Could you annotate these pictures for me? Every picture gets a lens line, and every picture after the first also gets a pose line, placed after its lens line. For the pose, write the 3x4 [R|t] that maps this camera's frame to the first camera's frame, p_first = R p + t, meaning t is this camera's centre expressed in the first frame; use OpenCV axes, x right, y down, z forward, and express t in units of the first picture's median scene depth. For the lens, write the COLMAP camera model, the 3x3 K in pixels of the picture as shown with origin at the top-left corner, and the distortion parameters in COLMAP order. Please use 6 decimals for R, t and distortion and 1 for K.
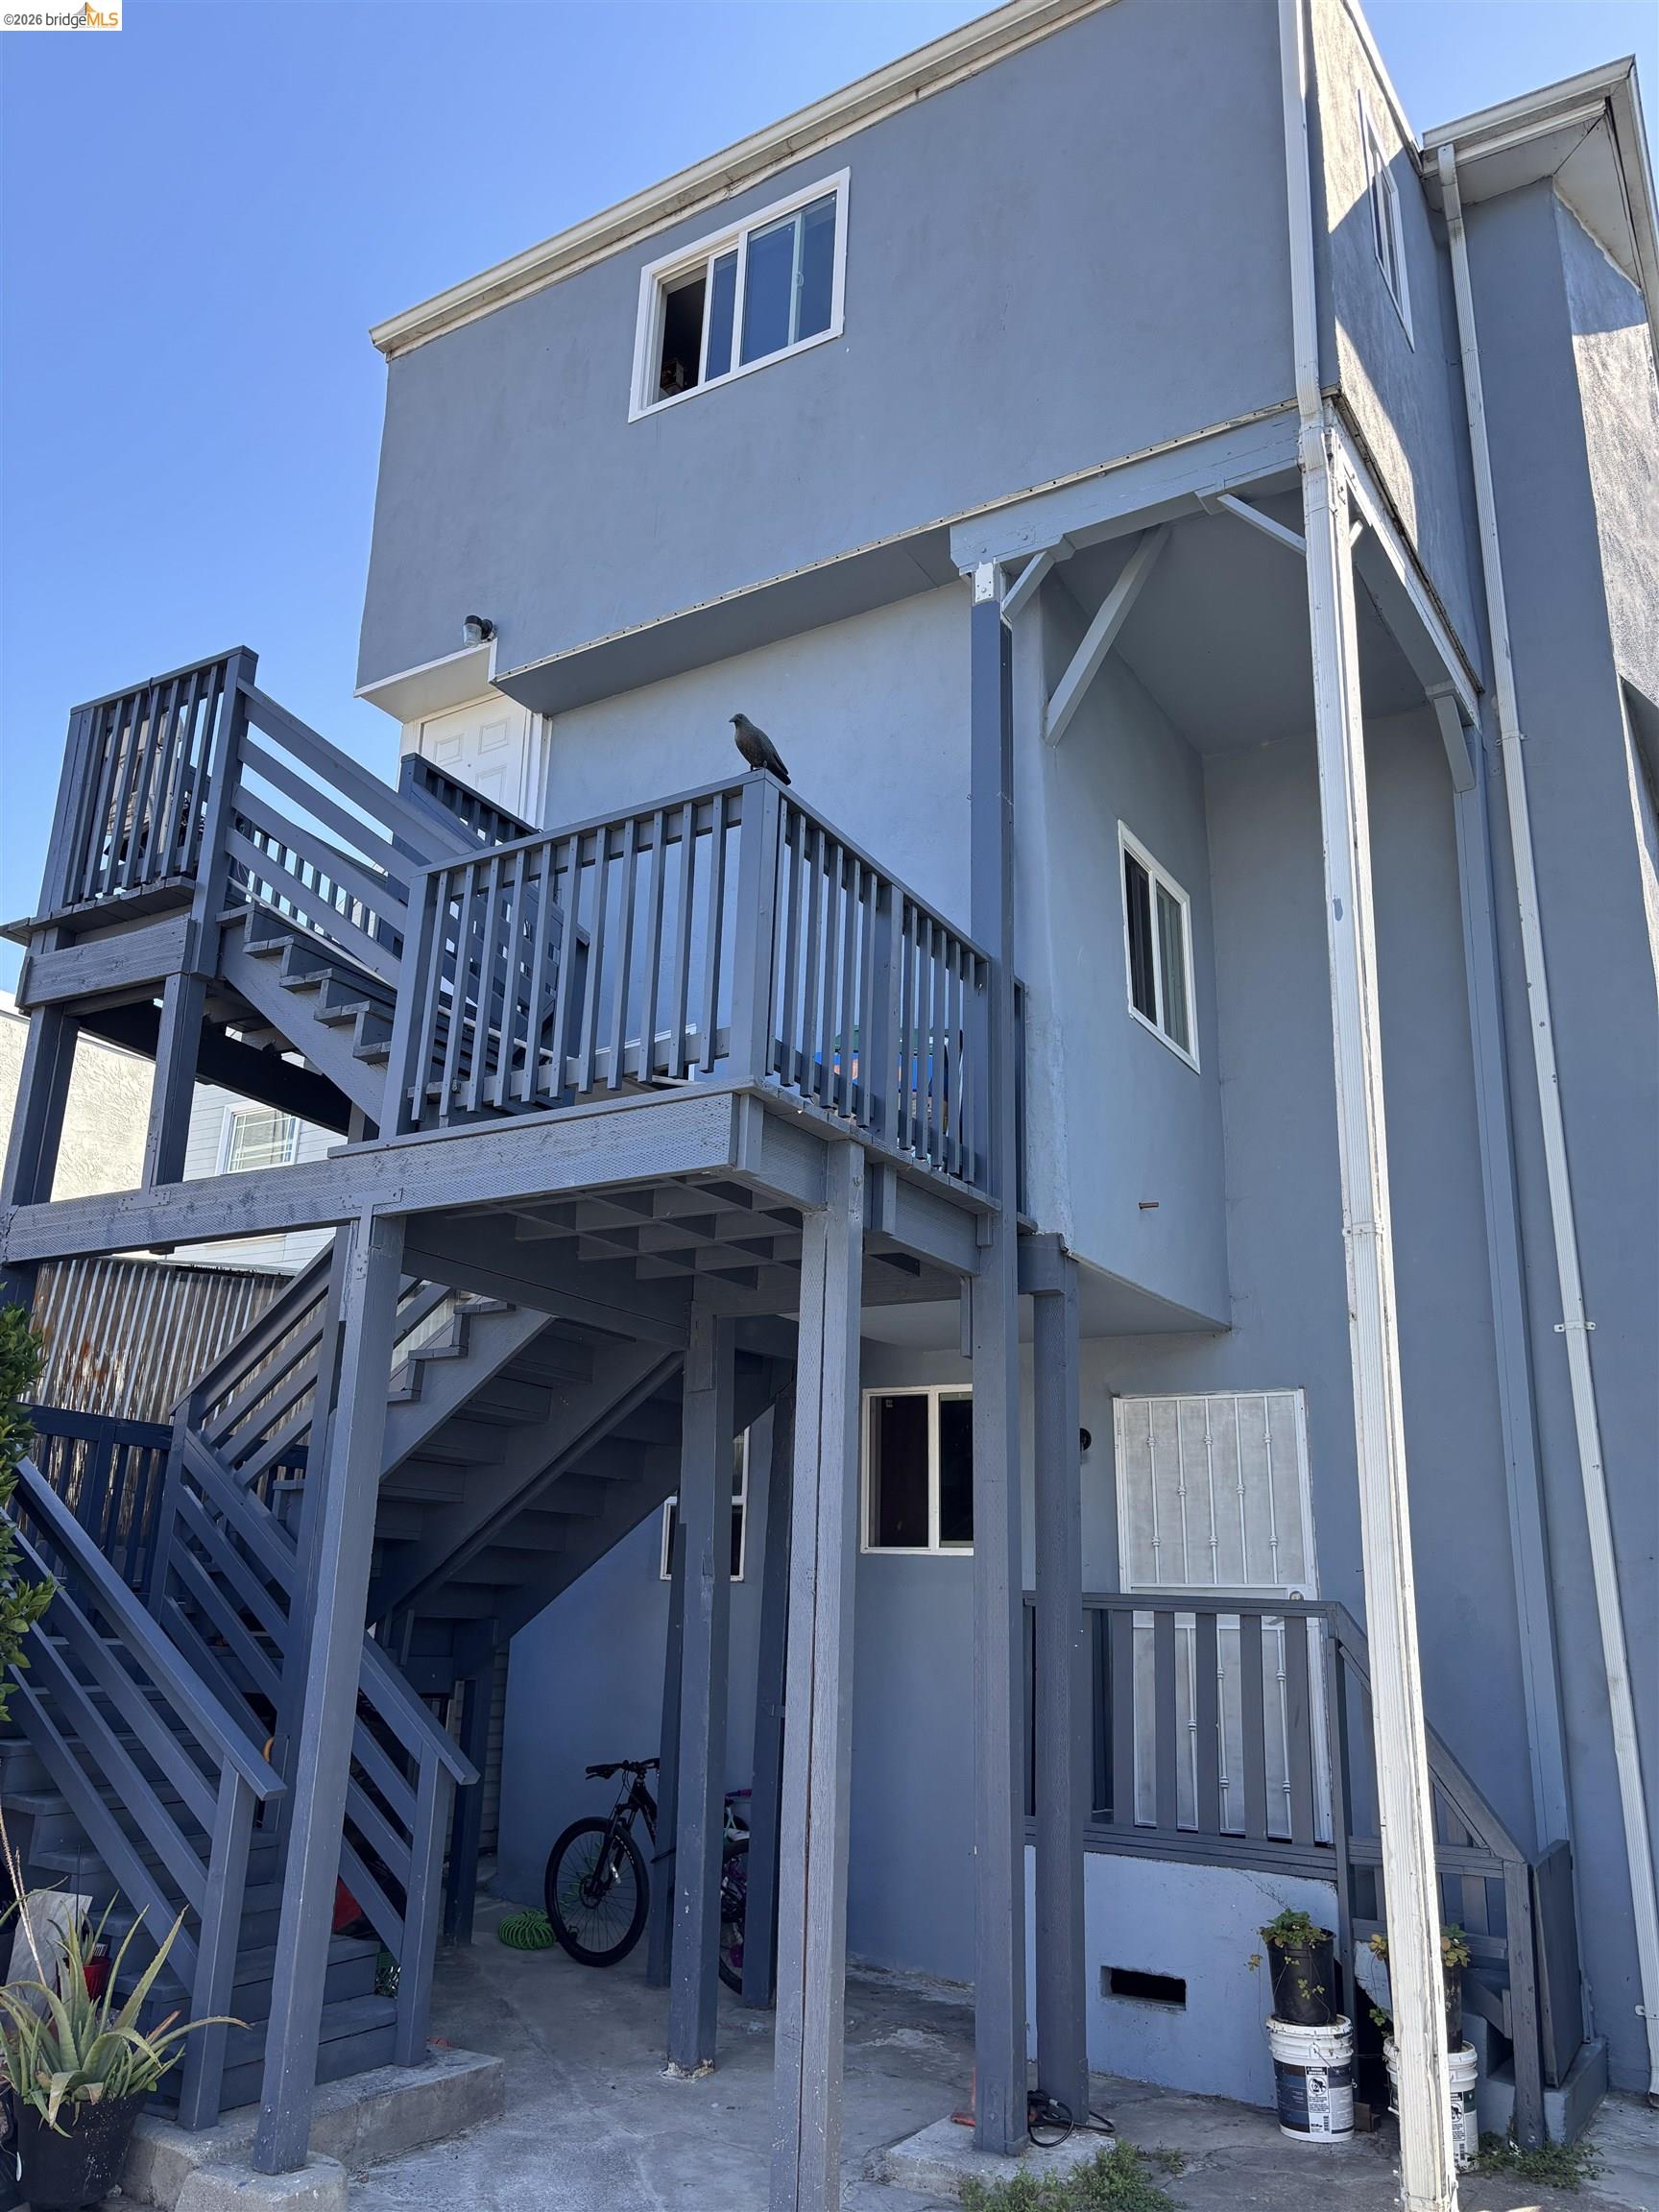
lens RADIAL K [[1659.2, 0, 805.7], [0, 1659.2, 1118.1], [0, 0, 1]] dist [0.050311, -0.047826]
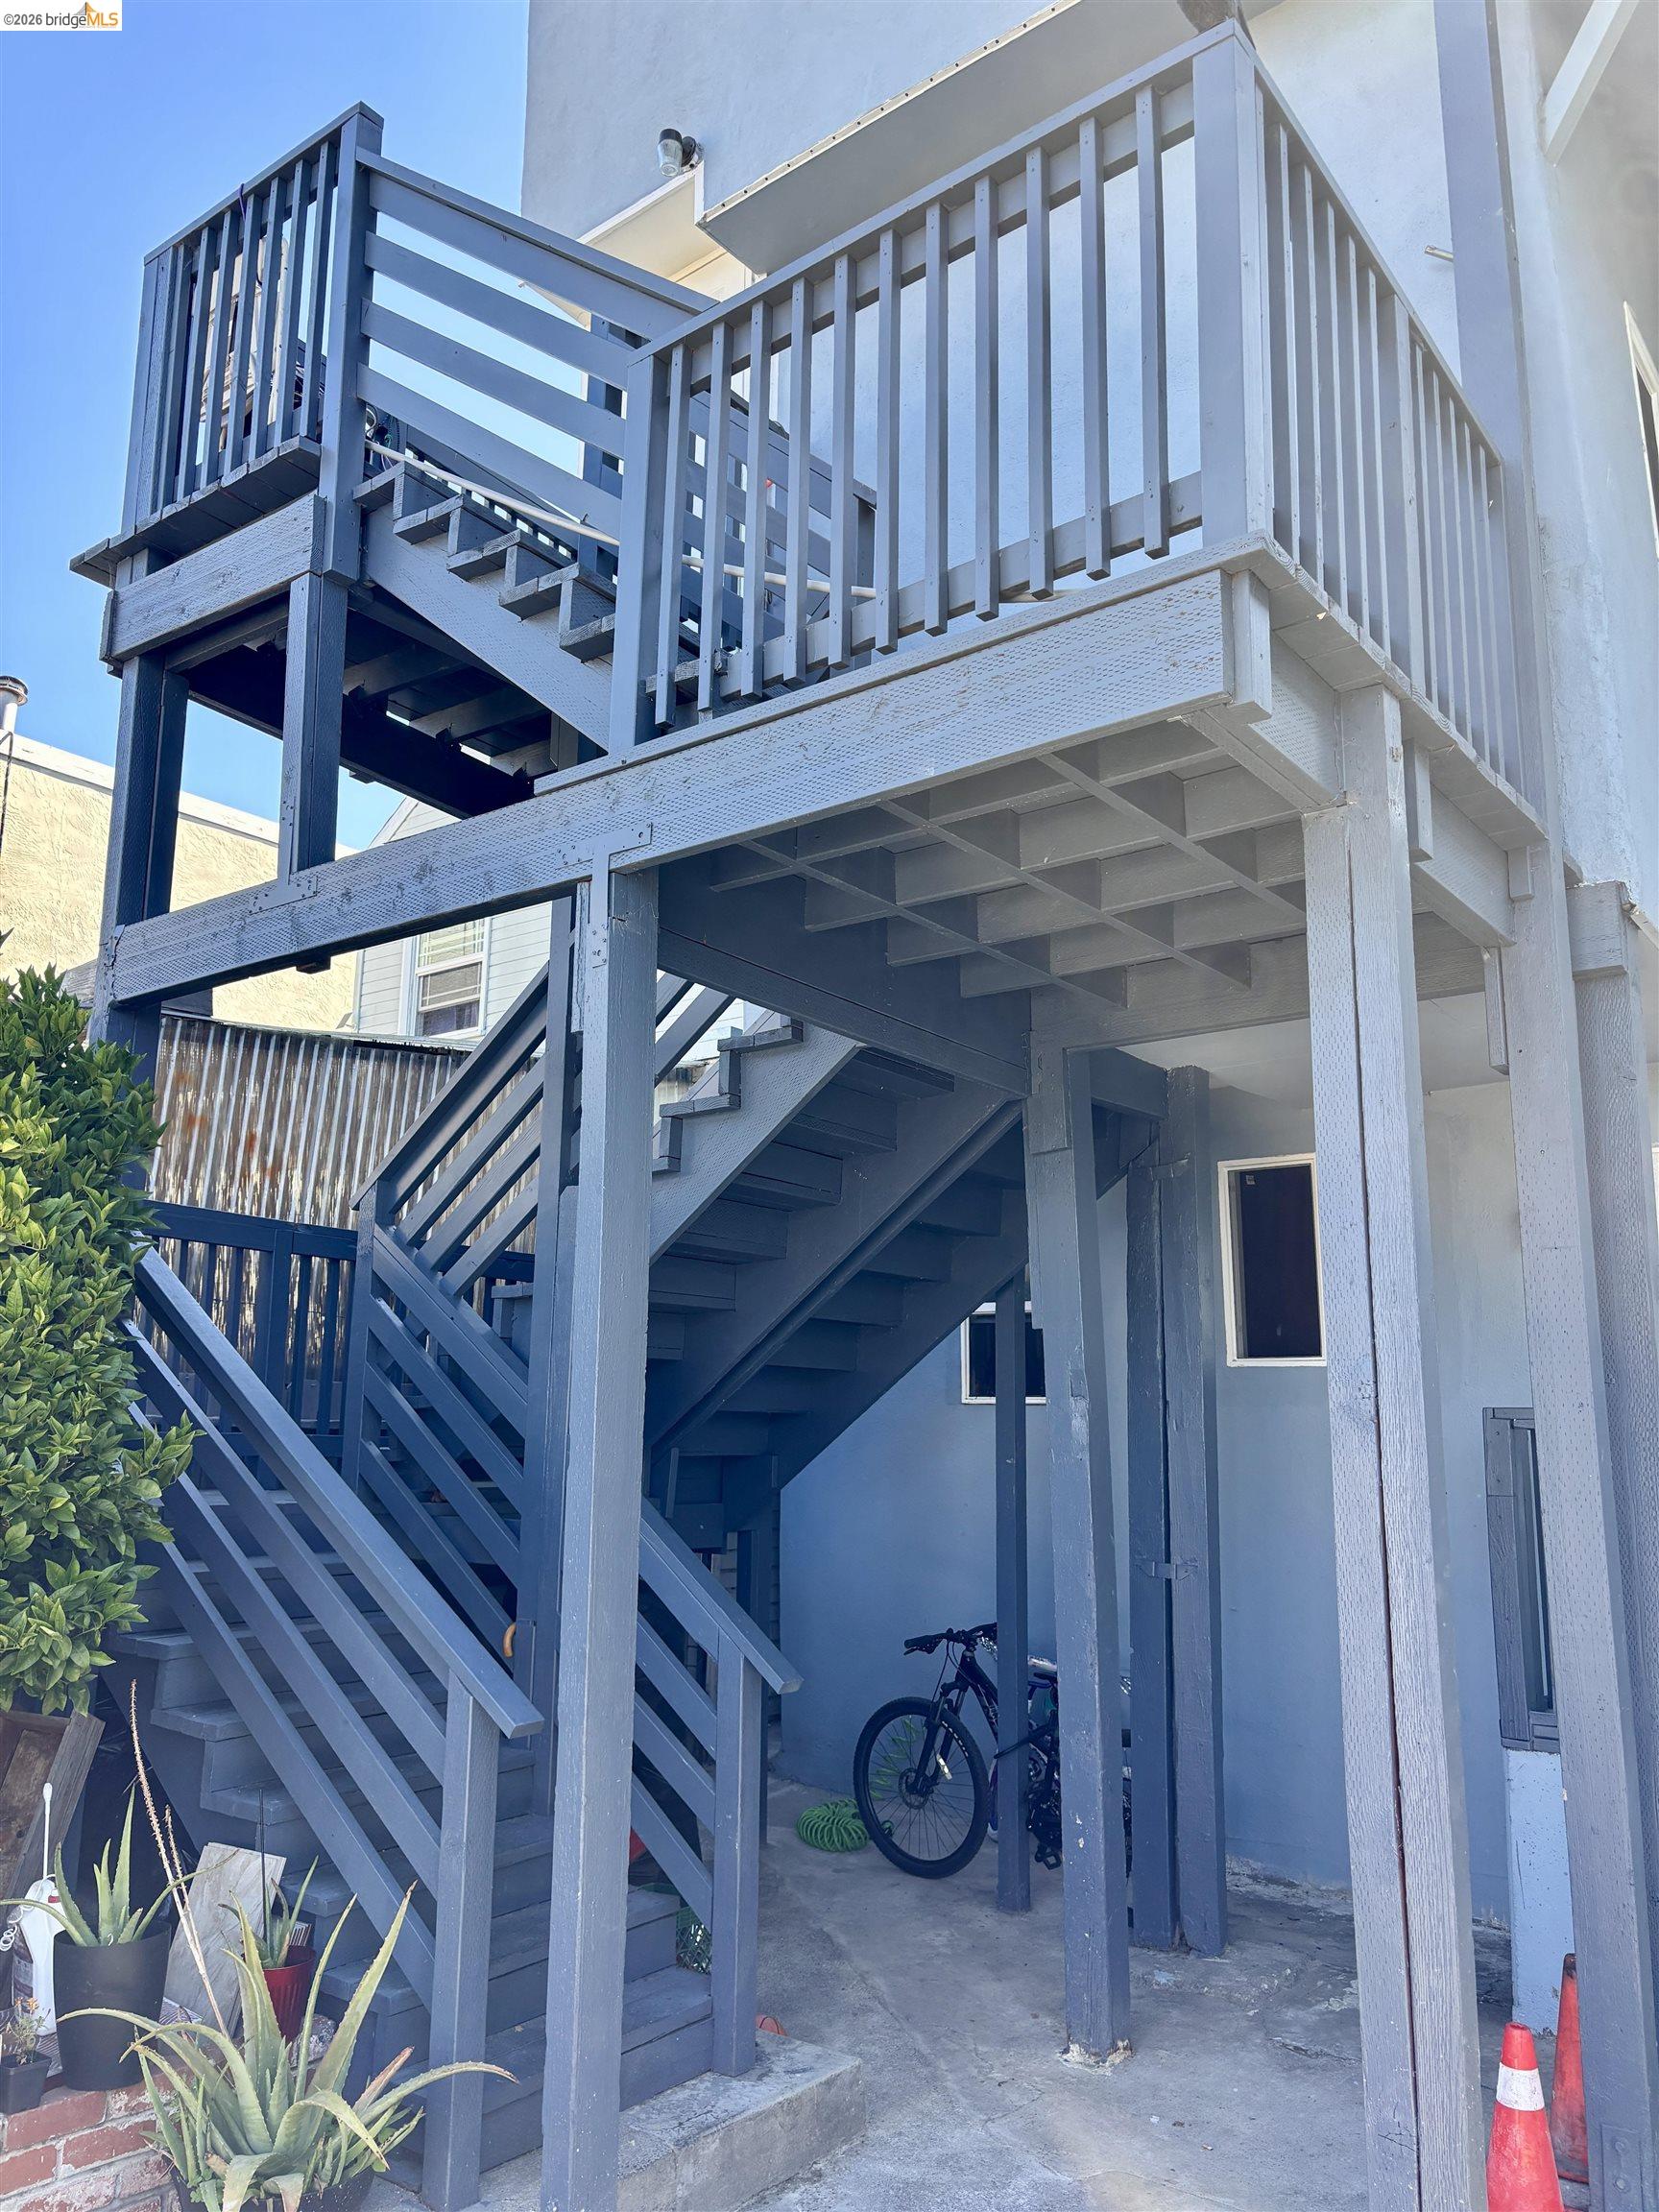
lens RADIAL K [[1659.2, 0, 825.8], [0, 1659.2, 1119.8], [0, 0, 1]] dist [0.050311, -0.047826]
pose [[0.994143, -0.040911, -0.100025, -0.099707], [0.050779, 0.993872, 0.098187, 0.083716], [0.095396, -0.102691, 0.990128, 0.307678]]
